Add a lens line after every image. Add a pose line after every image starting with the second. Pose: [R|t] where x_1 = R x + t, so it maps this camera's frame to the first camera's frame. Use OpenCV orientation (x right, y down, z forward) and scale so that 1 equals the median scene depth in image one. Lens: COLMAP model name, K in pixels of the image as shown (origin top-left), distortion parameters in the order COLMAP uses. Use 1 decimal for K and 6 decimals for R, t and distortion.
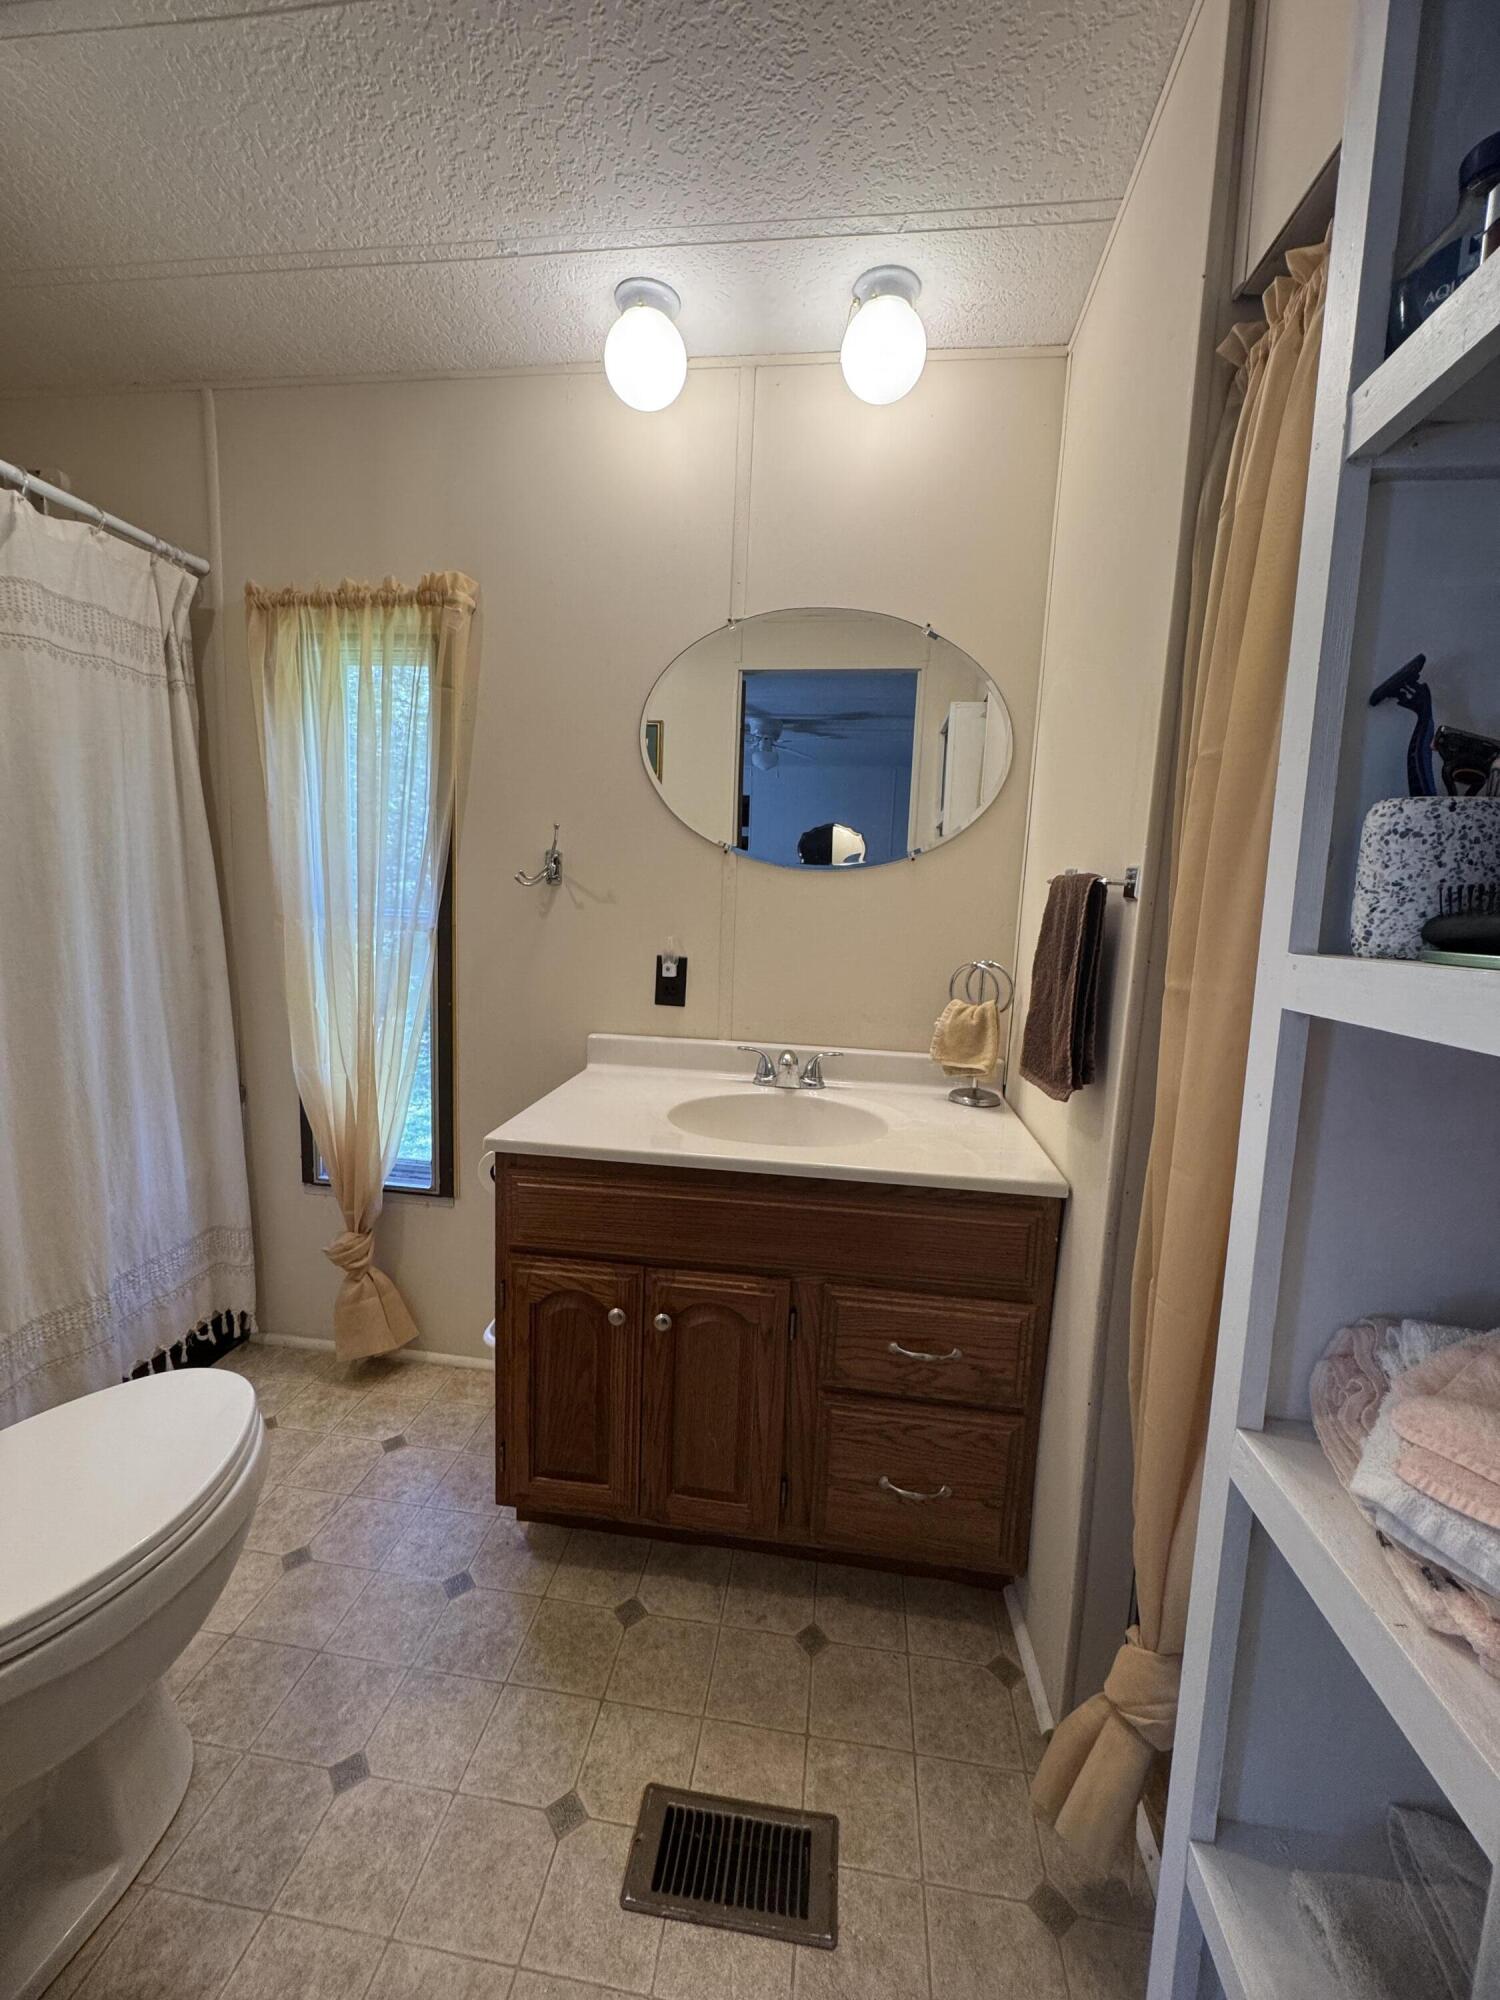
lens RADIAL K [[797.4, 0, 749.6], [0, 797.4, 997.5], [0, 0, 1]] dist [-0.004819, 0.000802]
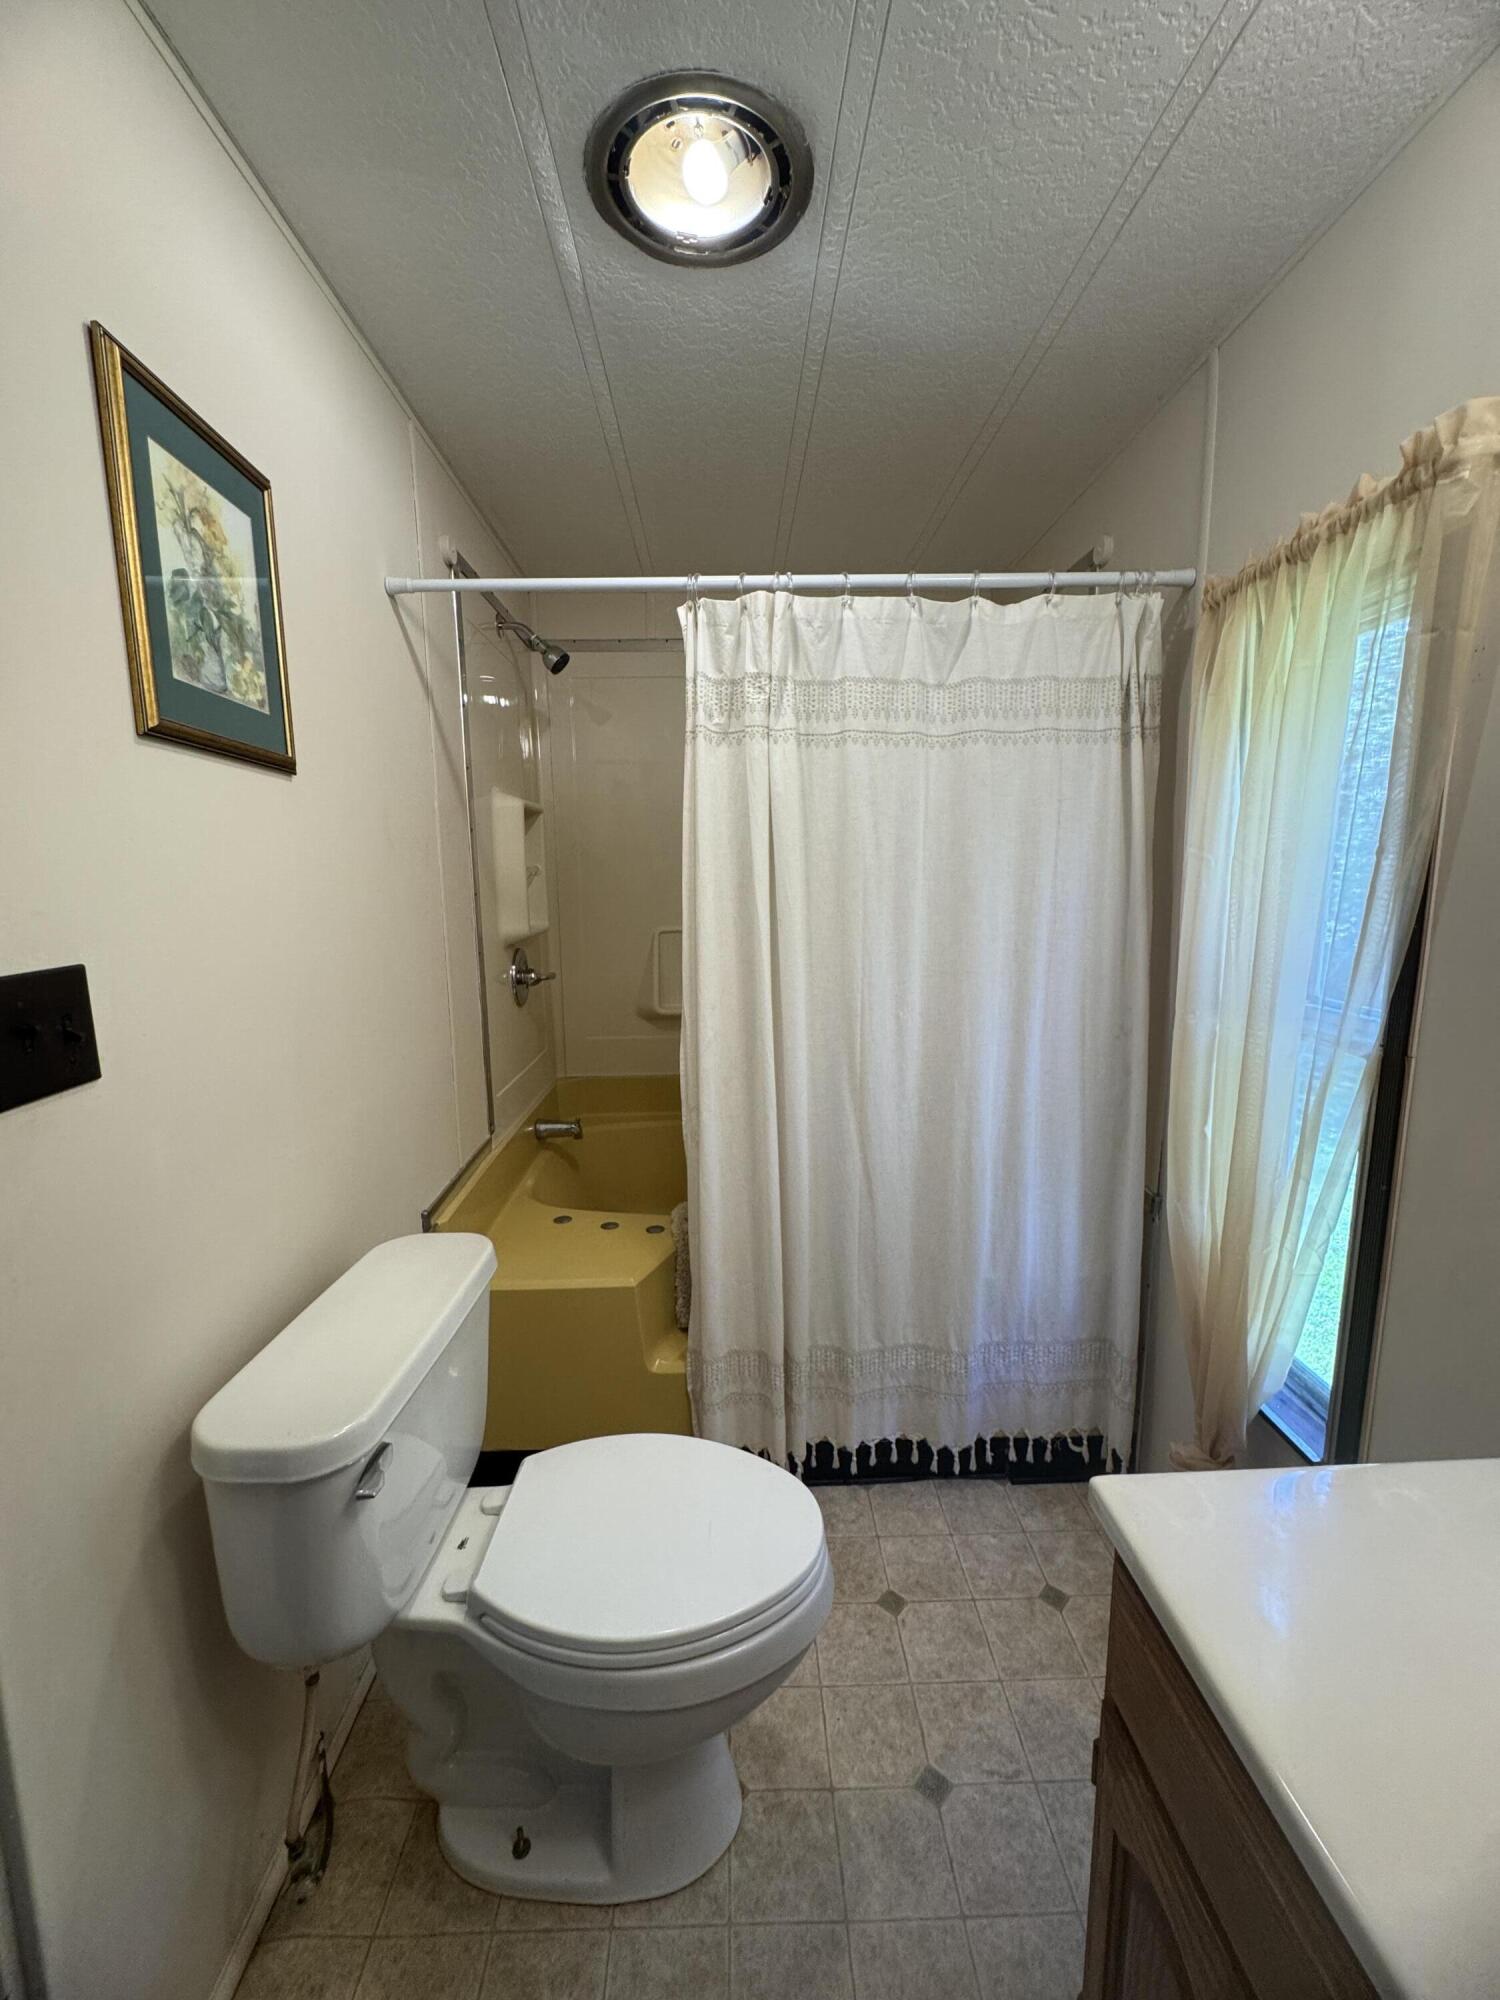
lens RADIAL K [[797.4, 0, 744.9], [0, 797.4, 999.0], [0, 0, 1]] dist [-0.004819, 0.000802]
pose [[0.155459, 0.108886, -0.981823, 0.109263], [-0.114112, 0.989232, 0.091639, -0.140796], [0.981229, 0.097792, 0.166210, 0.482217]]
